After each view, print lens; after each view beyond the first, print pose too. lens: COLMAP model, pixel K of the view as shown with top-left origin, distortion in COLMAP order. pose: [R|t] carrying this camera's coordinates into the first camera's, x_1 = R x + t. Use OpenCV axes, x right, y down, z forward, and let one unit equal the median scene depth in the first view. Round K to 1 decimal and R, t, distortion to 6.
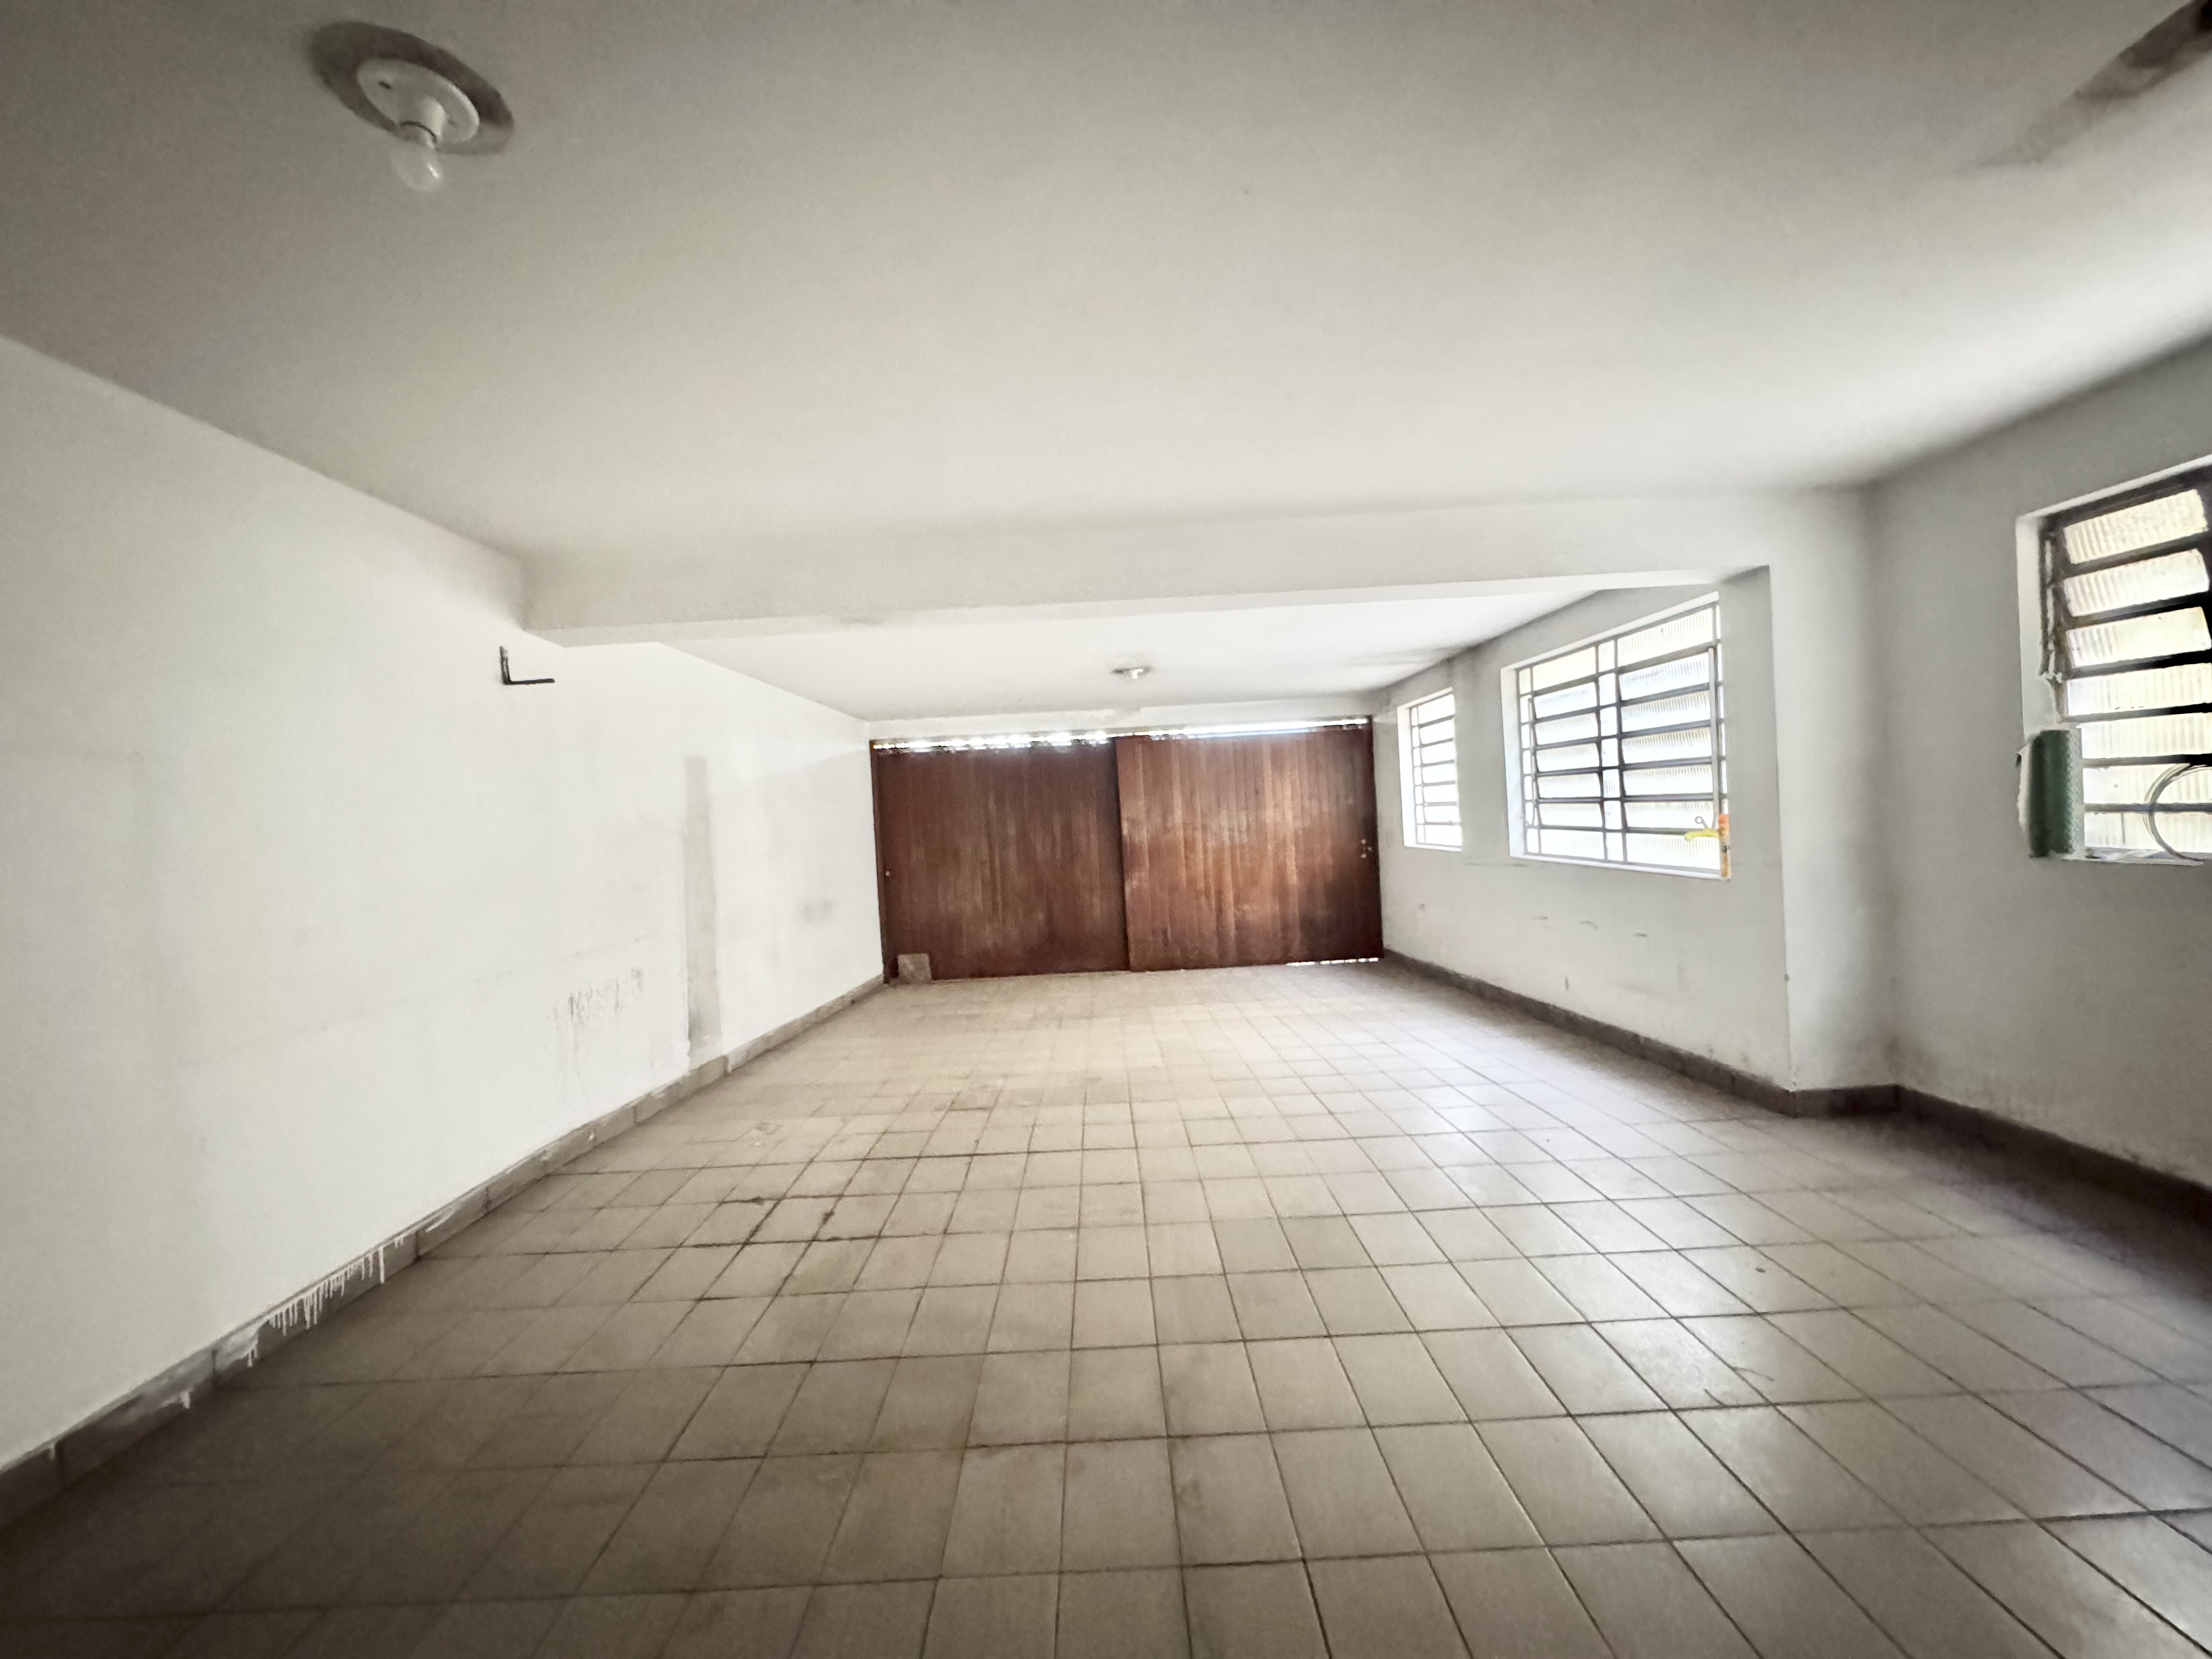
lens RADIAL K [[885.0, 0, 1105.1], [0, 885.0, 825.0], [0, 0, 1]] dist [-0.001102, 0.000161]
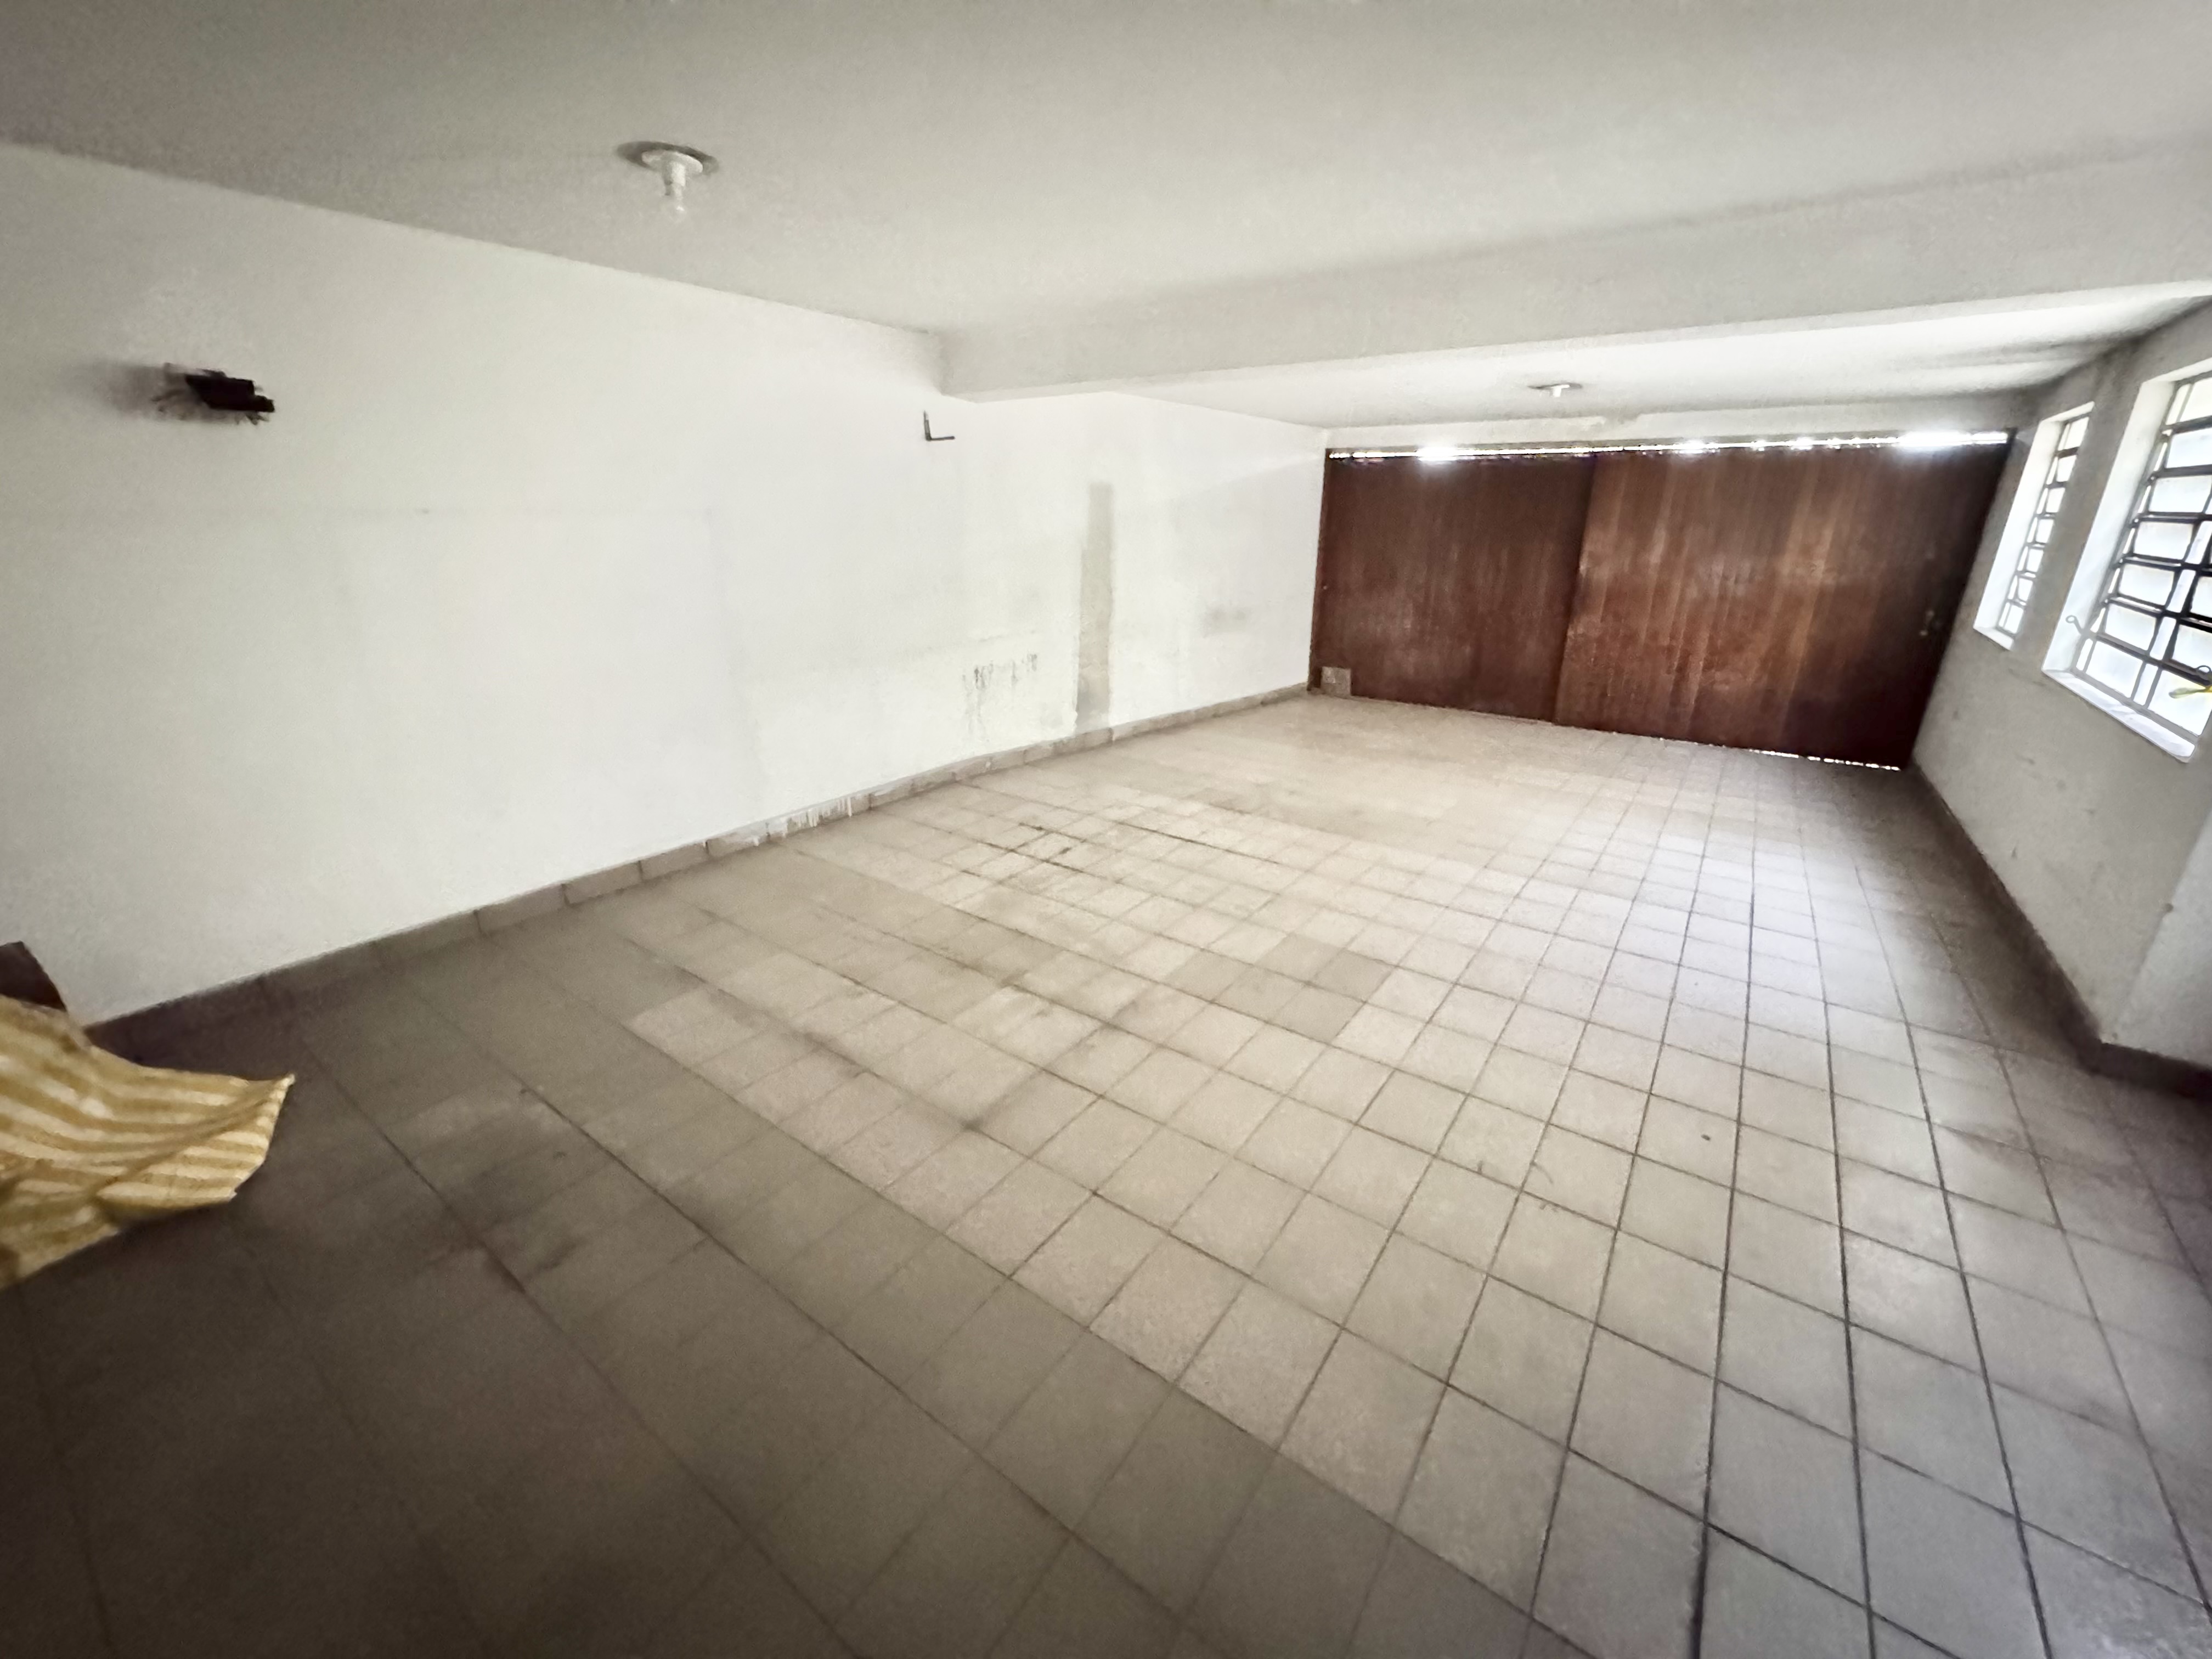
lens RADIAL K [[885.0, 0, 1105.1], [0, 885.0, 825.0], [0, 0, 1]] dist [-0.001102, 0.000161]
pose [[0.805088, 0.252915, -0.536532, 0.270459], [-0.055161, 0.932544, 0.356818, -0.064148], [0.590584, -0.257675, 0.764731, -0.035915]]
